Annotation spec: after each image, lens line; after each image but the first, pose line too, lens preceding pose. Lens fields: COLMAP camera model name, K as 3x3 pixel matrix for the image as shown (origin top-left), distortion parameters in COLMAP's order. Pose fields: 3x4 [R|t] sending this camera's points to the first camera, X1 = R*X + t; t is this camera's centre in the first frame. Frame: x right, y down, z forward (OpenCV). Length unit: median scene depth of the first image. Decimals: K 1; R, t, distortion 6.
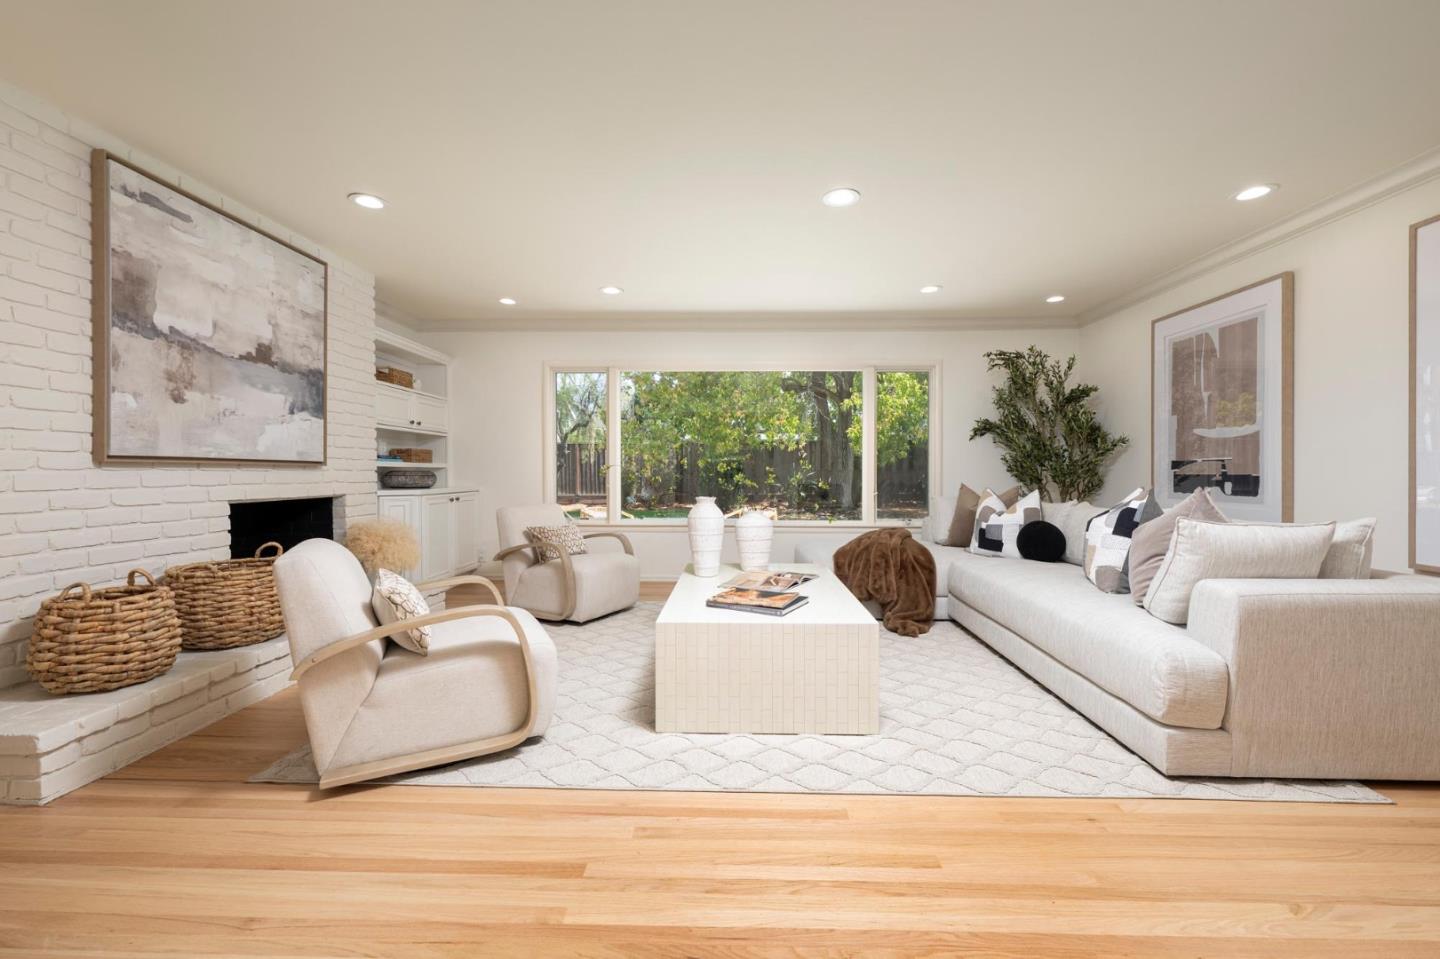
lens RADIAL K [[587.6, 0, 720.0], [0, 587.6, 479.5], [0, 0, 1]] dist [0.000299, -0.000062]
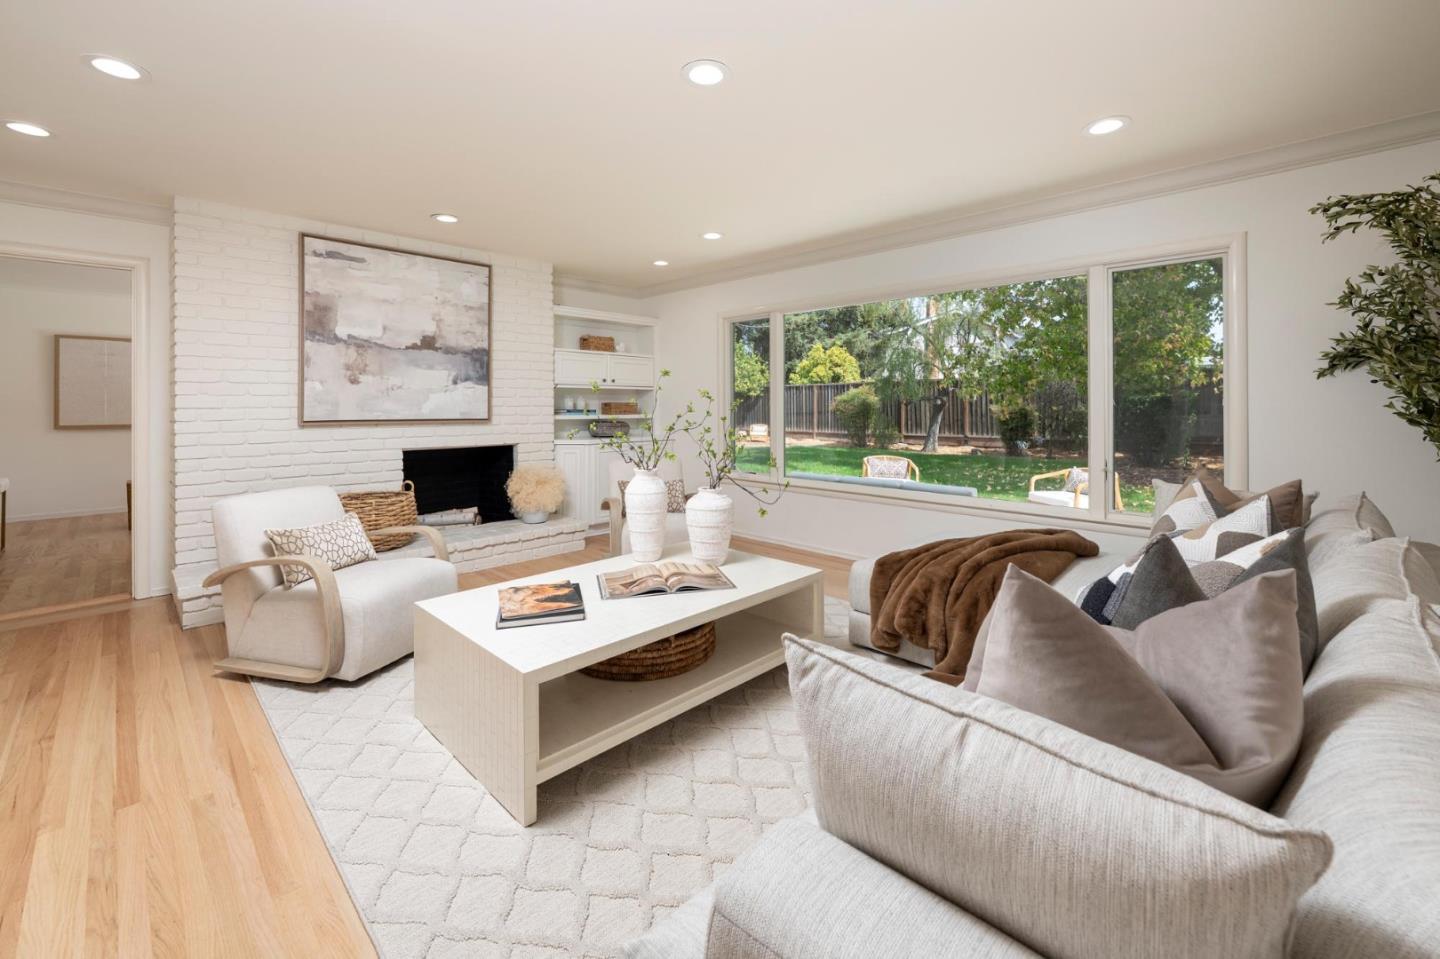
lens RADIAL K [[596.7, 0, 716.7], [0, 596.7, 406.3], [0, 0, 1]] dist [0.000702, -0.000029]
pose [[0.729185, -0.000738, -0.684316, 0.615885], [-0.007146, 0.999937, -0.008693, -0.051842], [0.684279, 0.011229, 0.729134, 0.402442]]
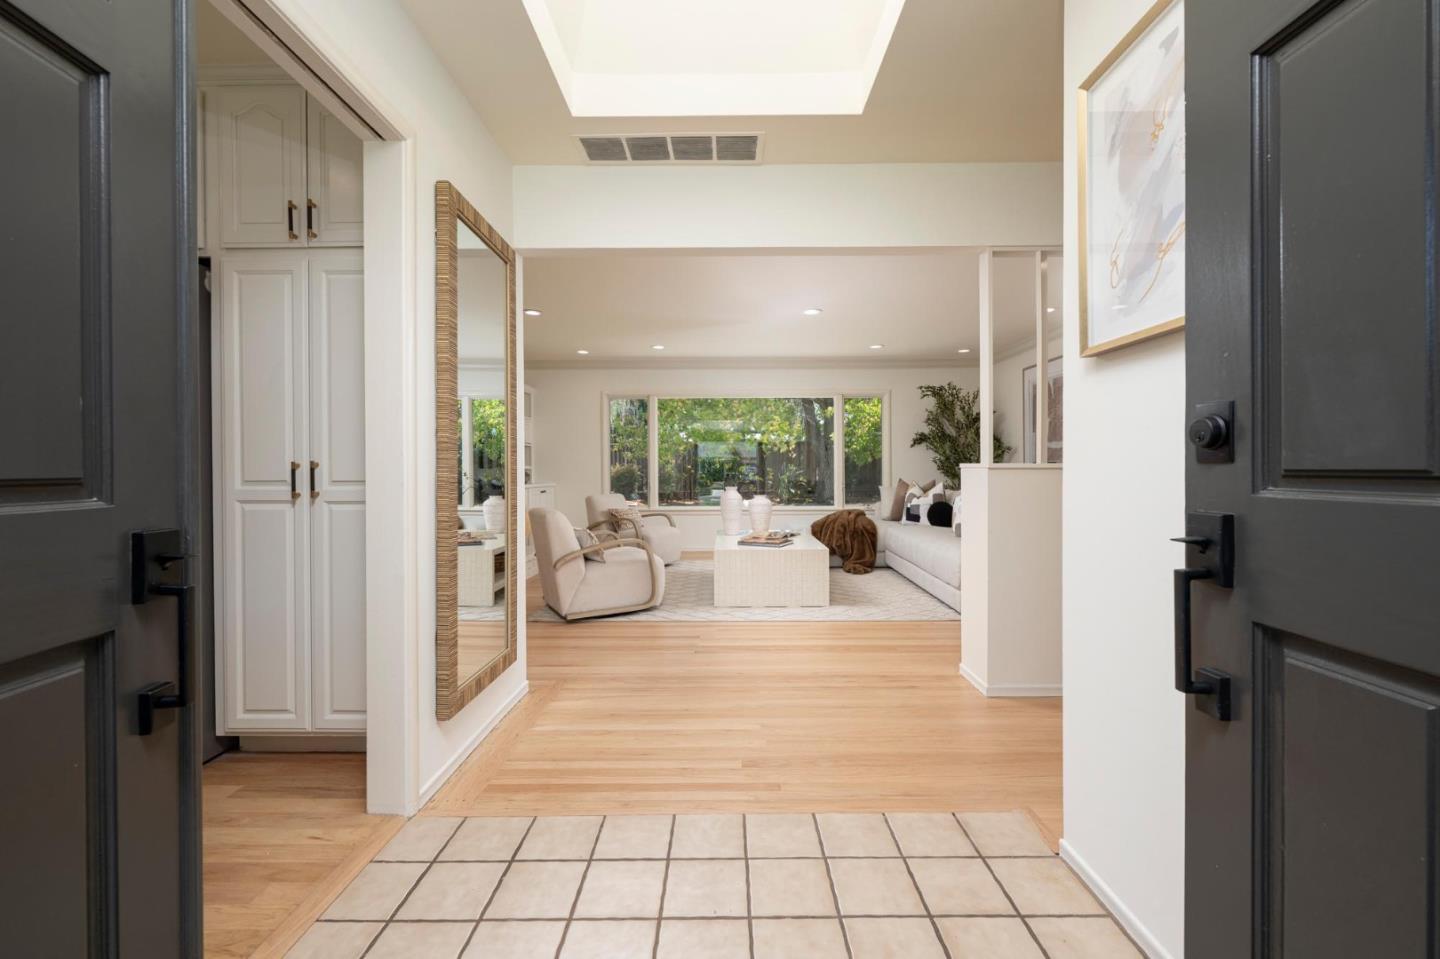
lens RADIAL K [[587.6, 0, 720.0], [0, 587.6, 479.5], [0, 0, 1]] dist [0.000299, -0.000062]
pose [[0.999859, -0.005916, 0.015696, -0.075380], [0.005875, 0.999979, 0.002641, 0.004194], [-0.015711, -0.002548, 0.999873, -0.594400]]
